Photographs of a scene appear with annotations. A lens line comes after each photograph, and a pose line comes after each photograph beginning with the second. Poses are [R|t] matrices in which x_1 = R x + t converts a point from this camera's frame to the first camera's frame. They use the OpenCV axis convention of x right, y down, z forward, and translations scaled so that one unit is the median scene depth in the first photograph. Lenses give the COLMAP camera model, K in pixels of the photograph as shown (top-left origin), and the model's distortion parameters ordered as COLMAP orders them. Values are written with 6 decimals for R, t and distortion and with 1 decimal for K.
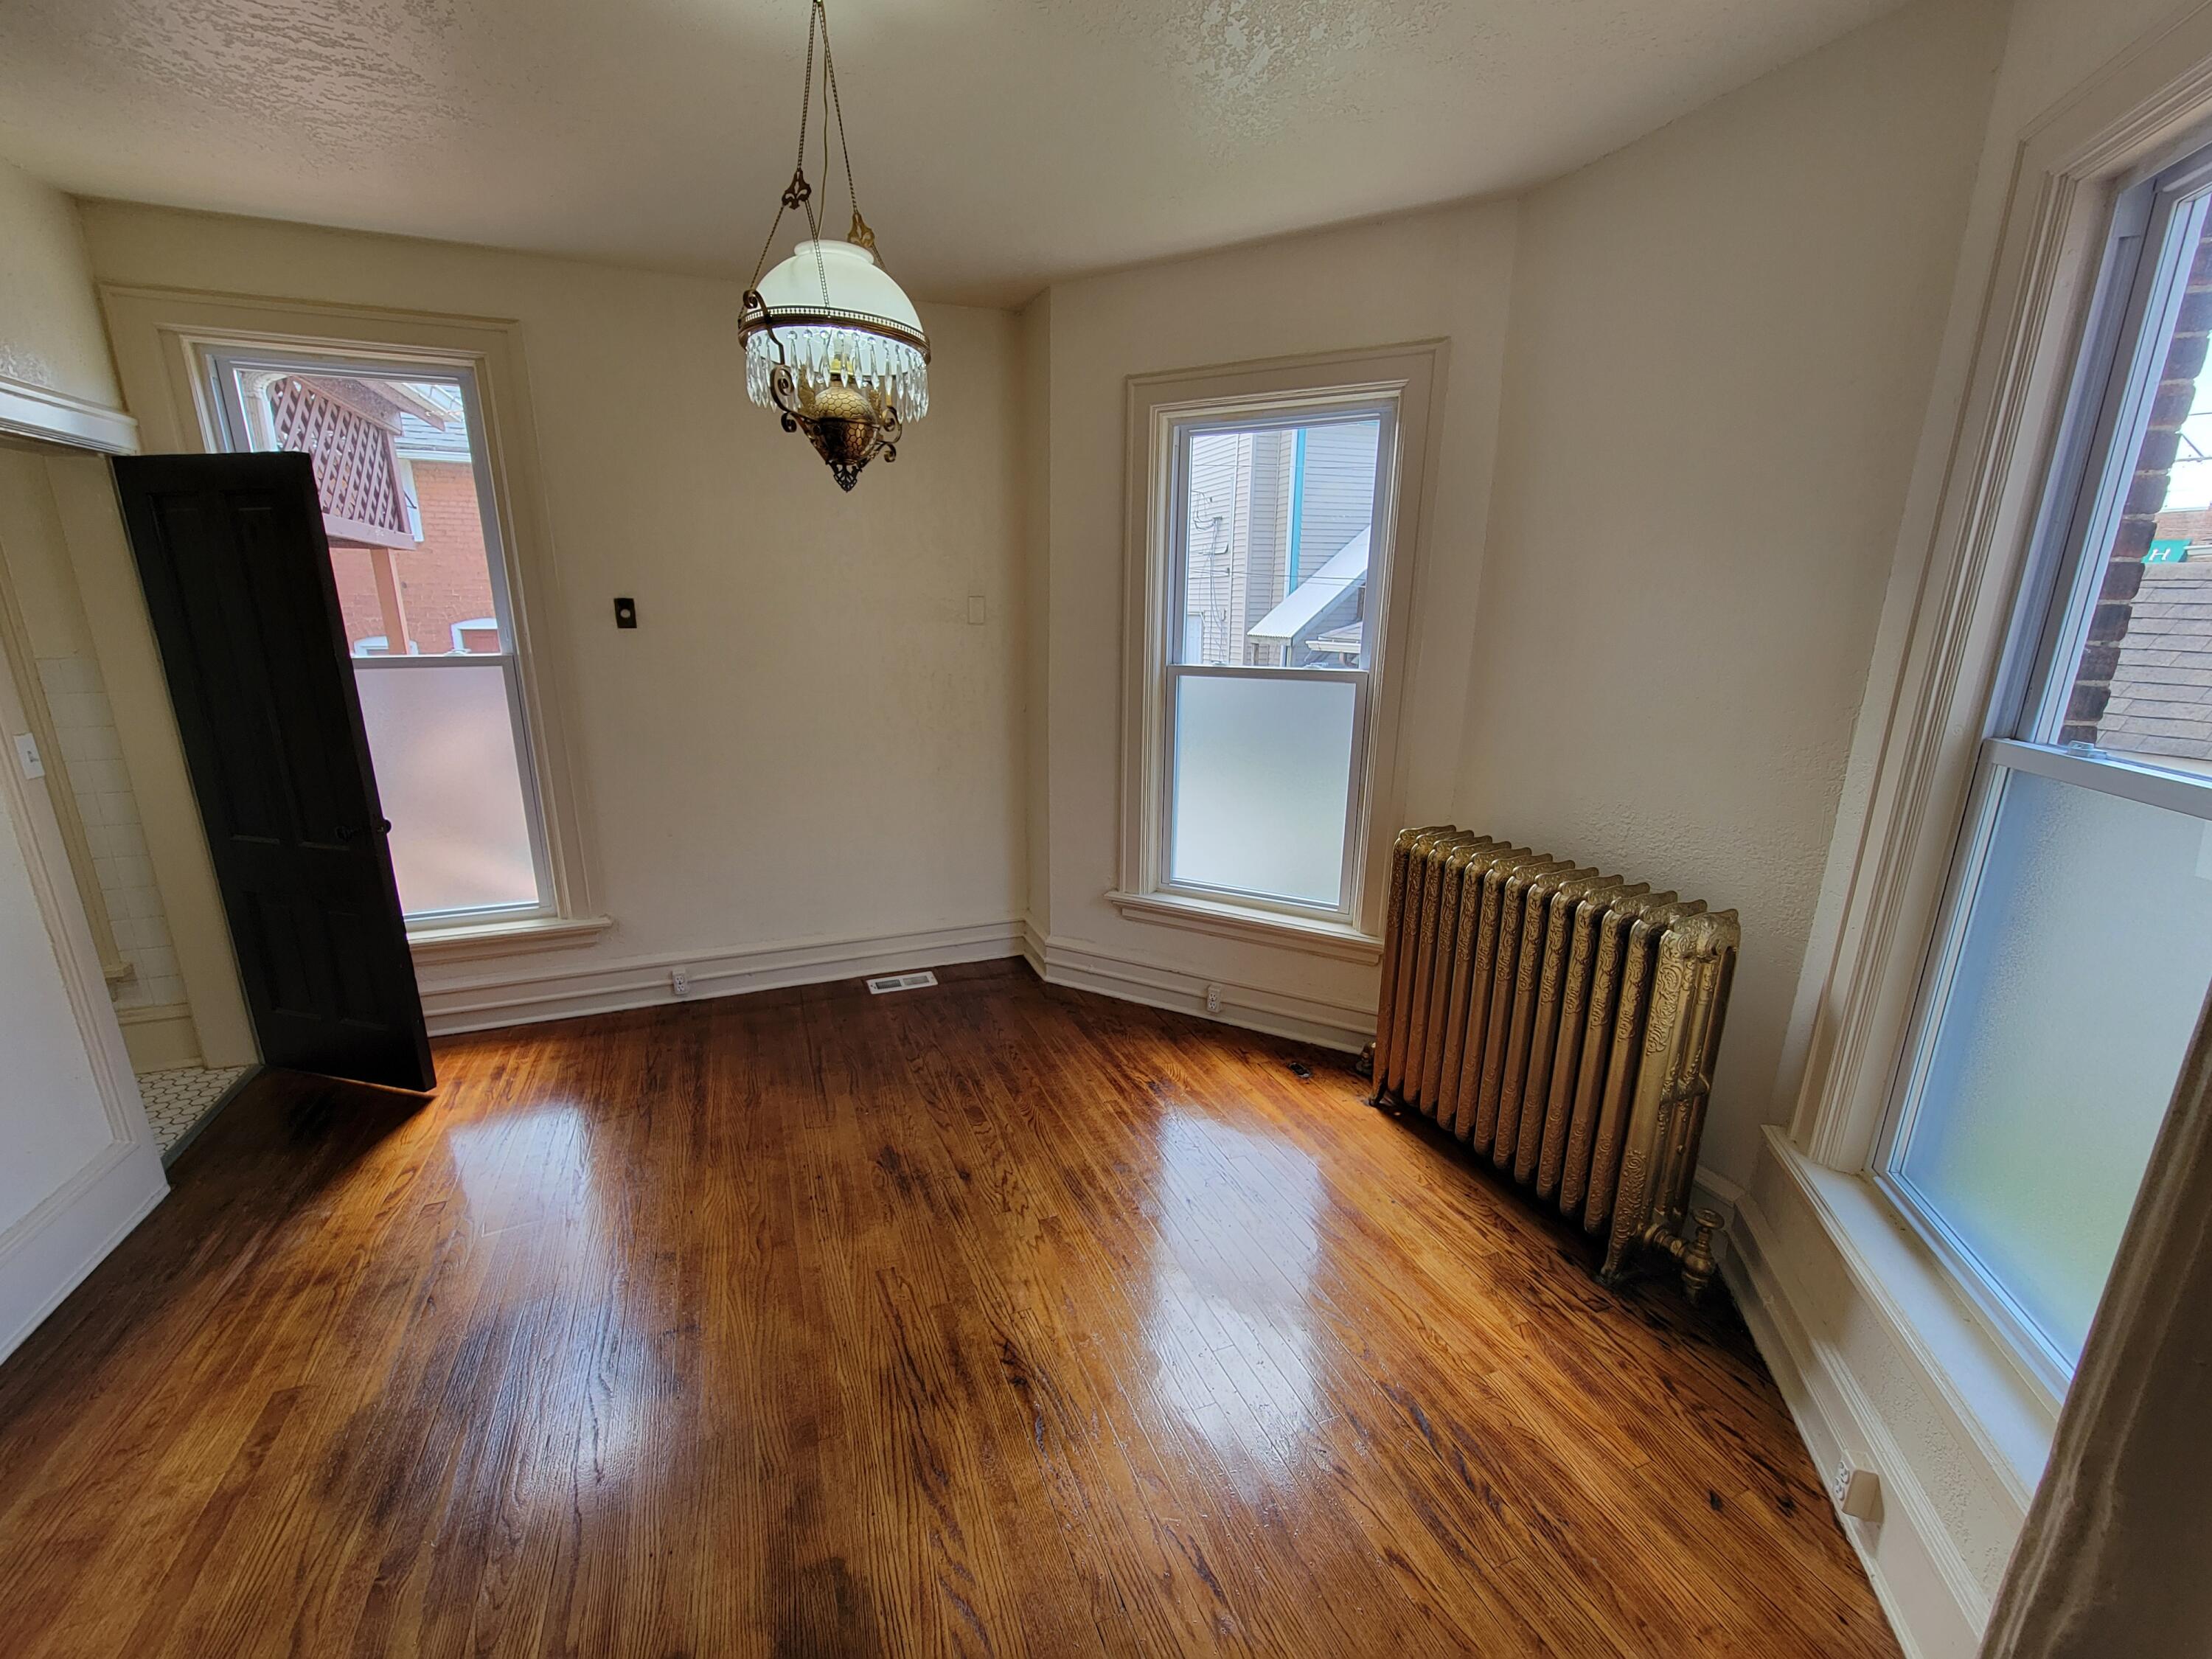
lens RADIAL K [[904.9, 0, 1092.0], [0, 904.9, 846.5], [0, 0, 1]] dist [-0.006932, 0.003873]
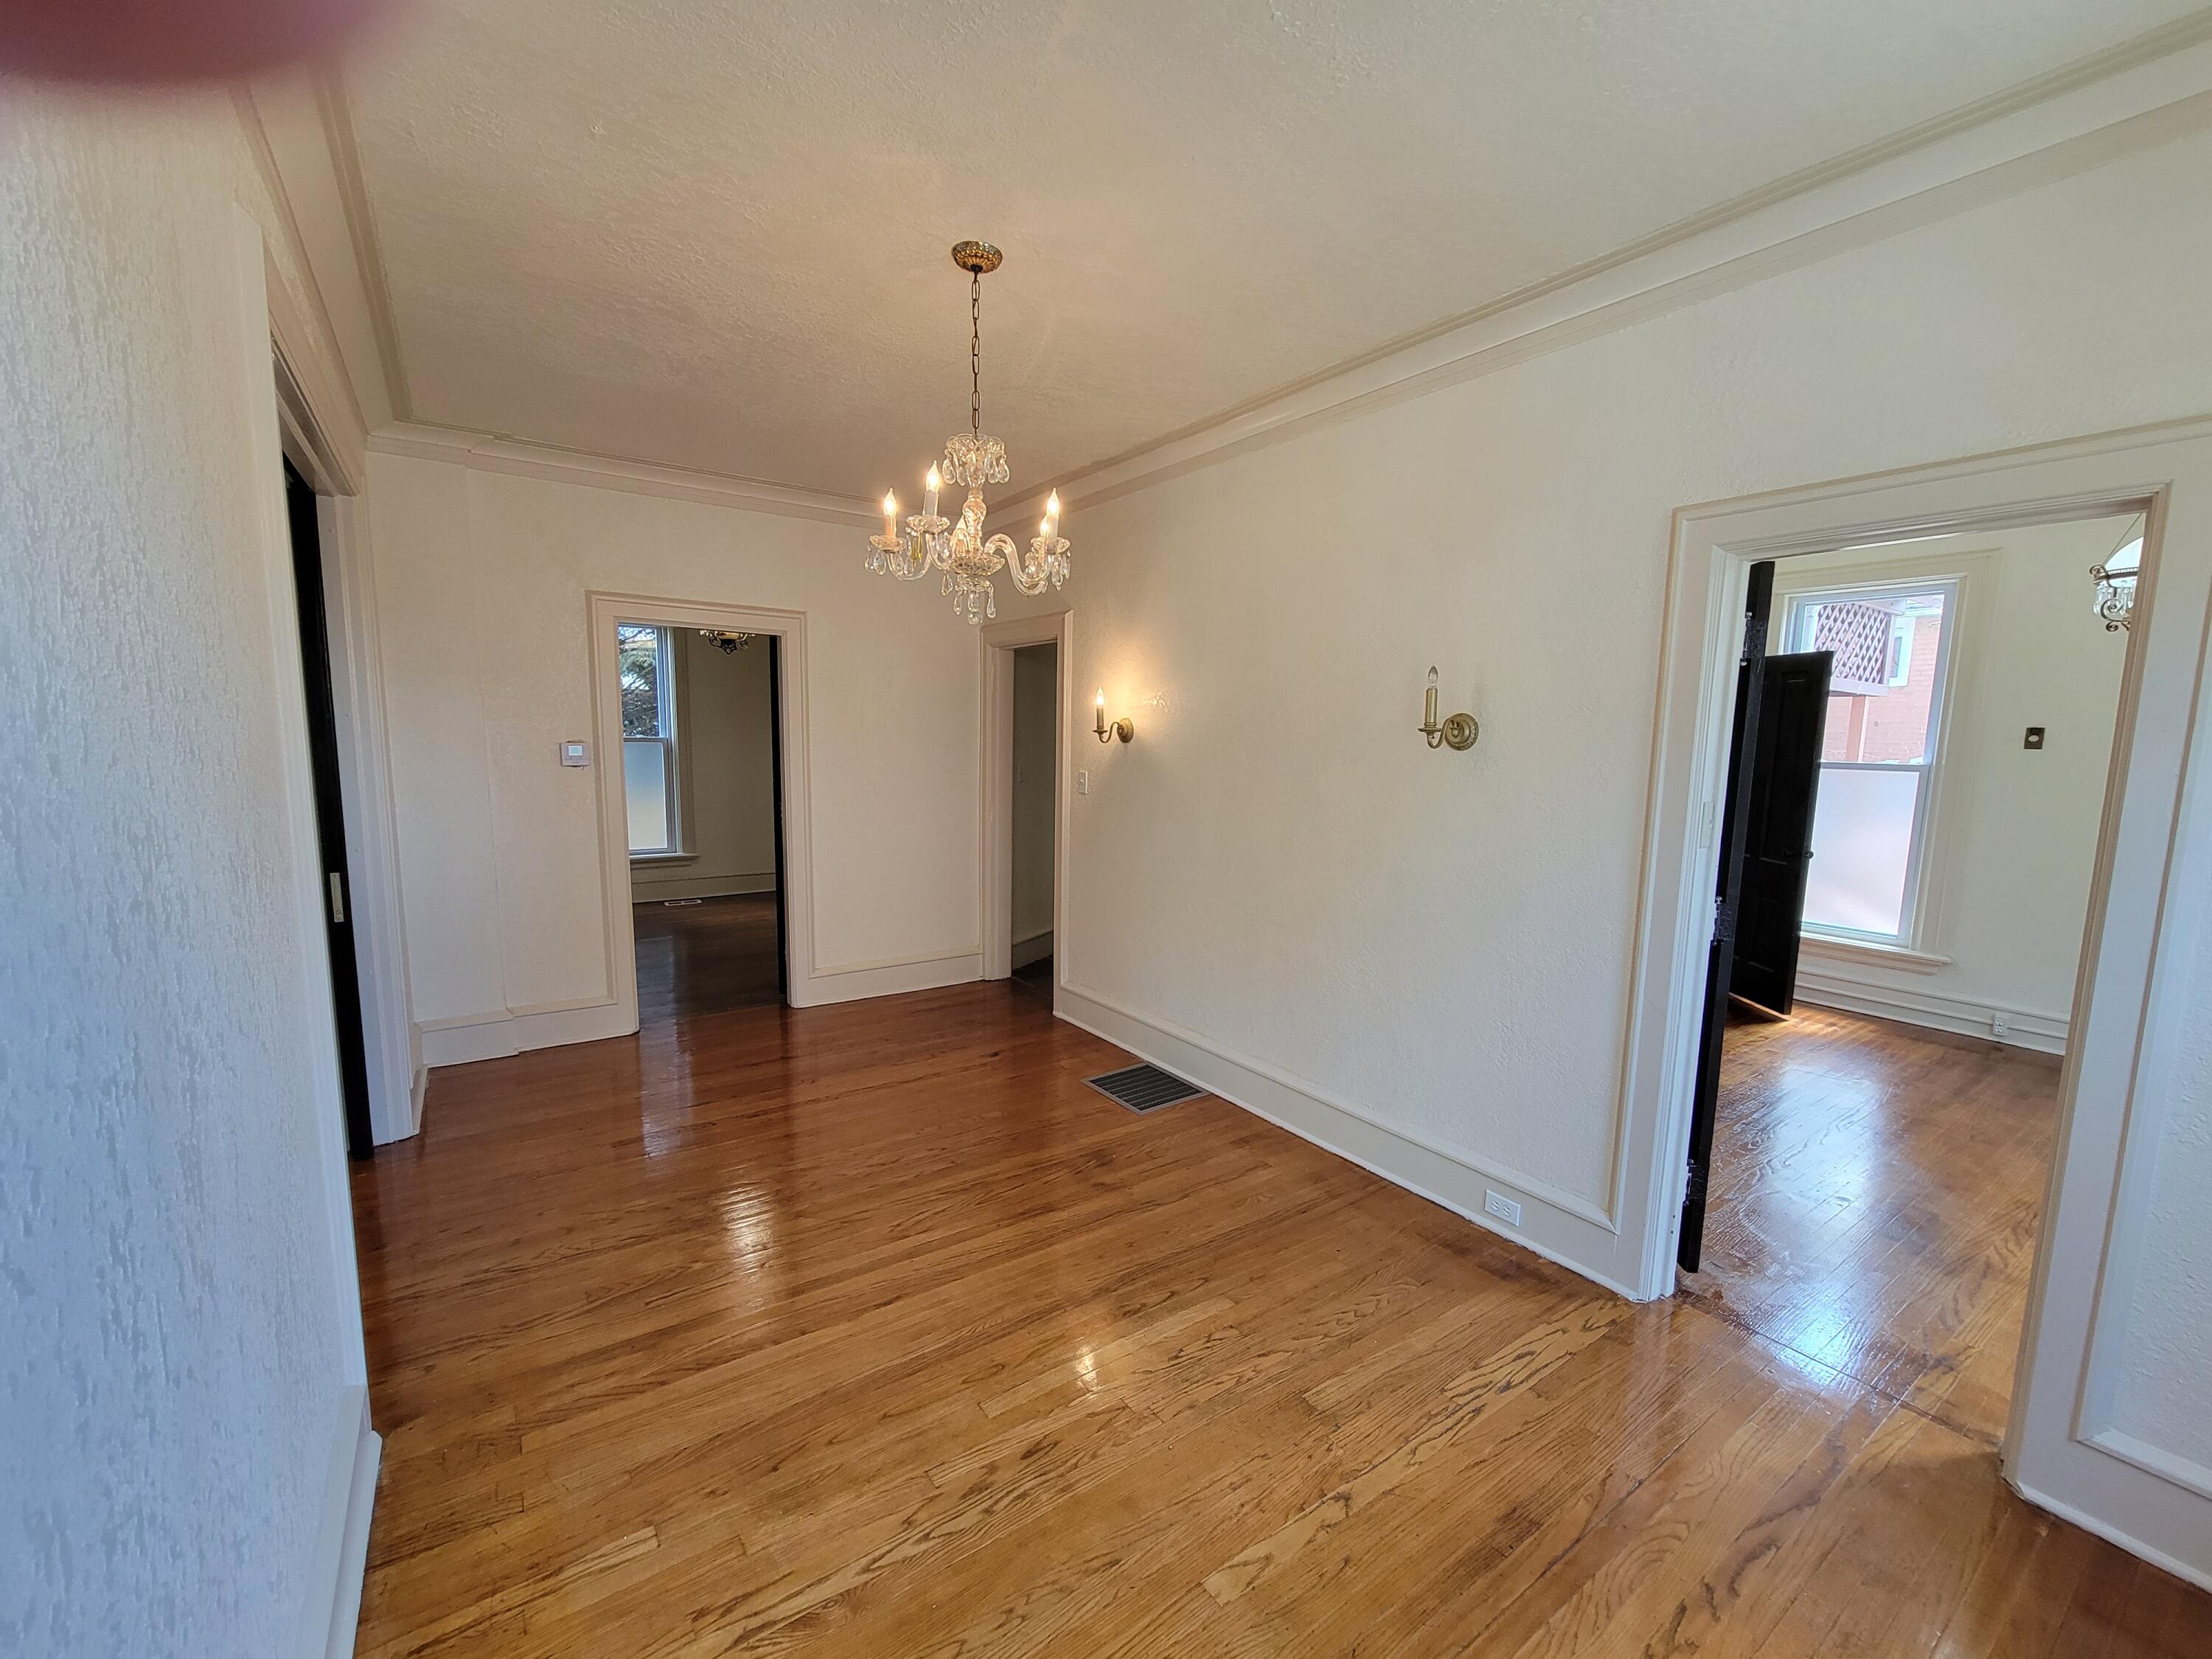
lens RADIAL K [[904.9, 0, 1092.0], [0, 904.9, 846.5], [0, 0, 1]] dist [-0.006932, 0.003873]
pose [[0.219829, 0.119900, -0.968142, 0.492778], [-0.261279, 0.963398, 0.059985, 0.181794], [0.939898, 0.239769, 0.243110, -0.602564]]
